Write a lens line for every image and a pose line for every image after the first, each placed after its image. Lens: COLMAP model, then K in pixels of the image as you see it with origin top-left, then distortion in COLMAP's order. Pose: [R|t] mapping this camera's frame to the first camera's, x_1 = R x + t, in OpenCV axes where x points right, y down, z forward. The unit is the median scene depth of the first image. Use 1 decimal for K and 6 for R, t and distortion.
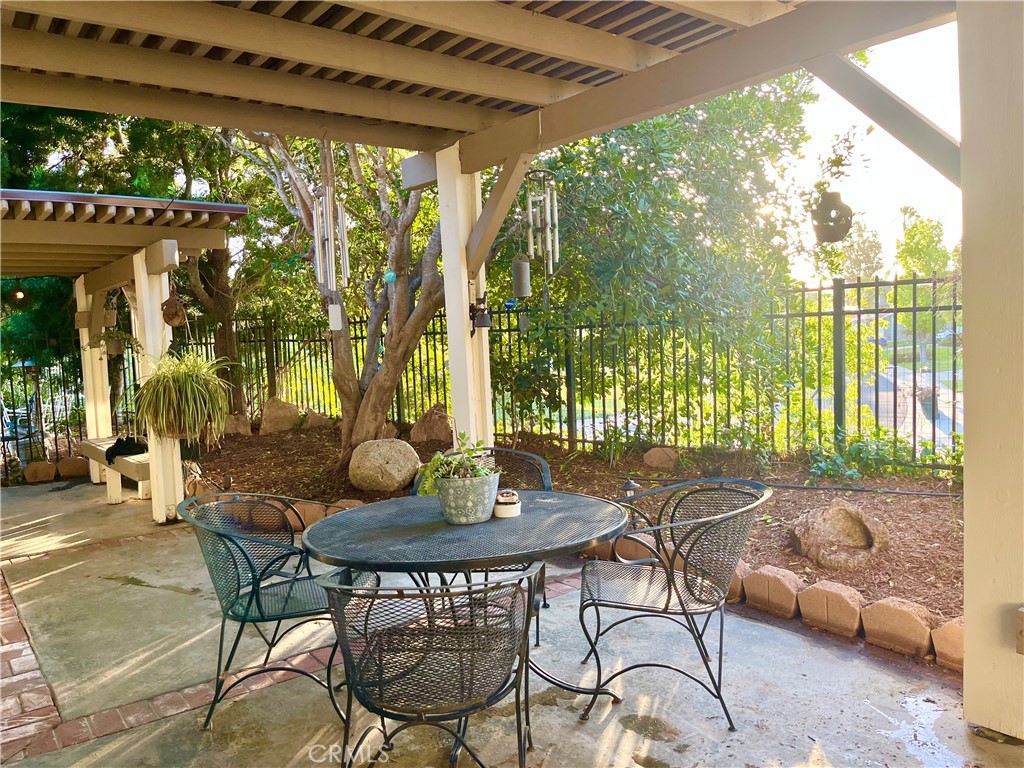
lens RADIAL K [[778.6, 0, 511.2], [0, 778.6, 385.6], [0, 0, 1]] dist [0.029685, -0.002143]
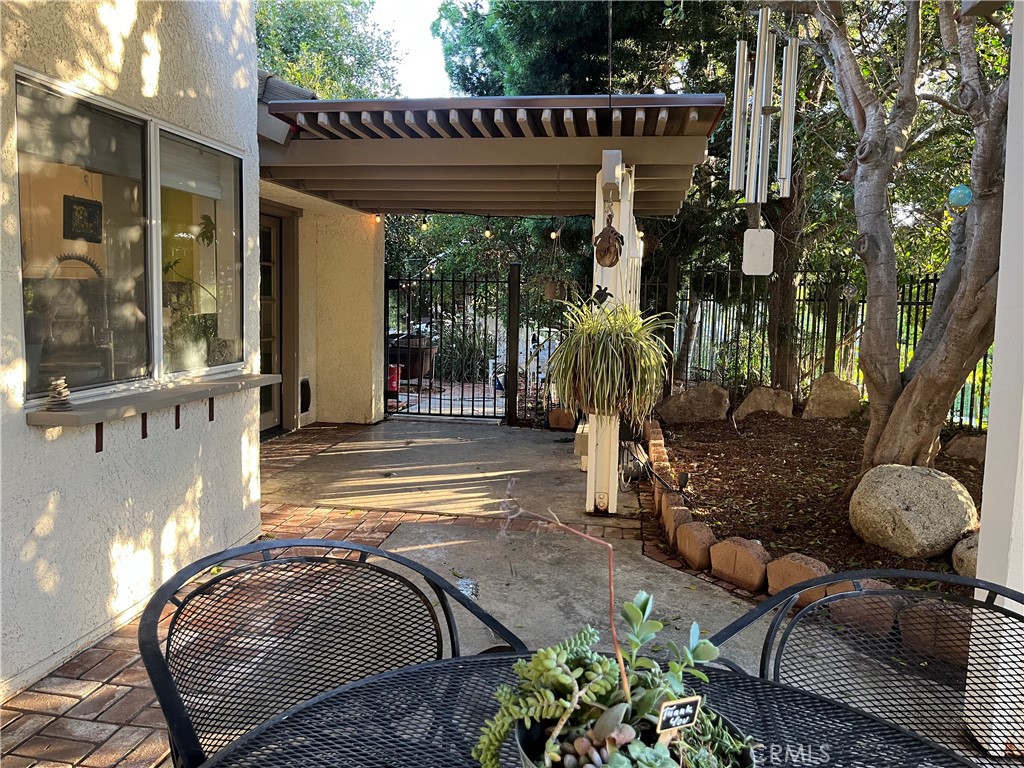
lens RADIAL K [[778.6, 0, 512.7], [0, 778.6, 368.1], [0, 0, 1]] dist [0.029685, -0.002143]
pose [[0.685983, 0.124984, -0.716803, 0.047958], [-0.104963, 0.991831, 0.072490, -0.018506], [0.720007, 0.025511, 0.693498, 0.331555]]
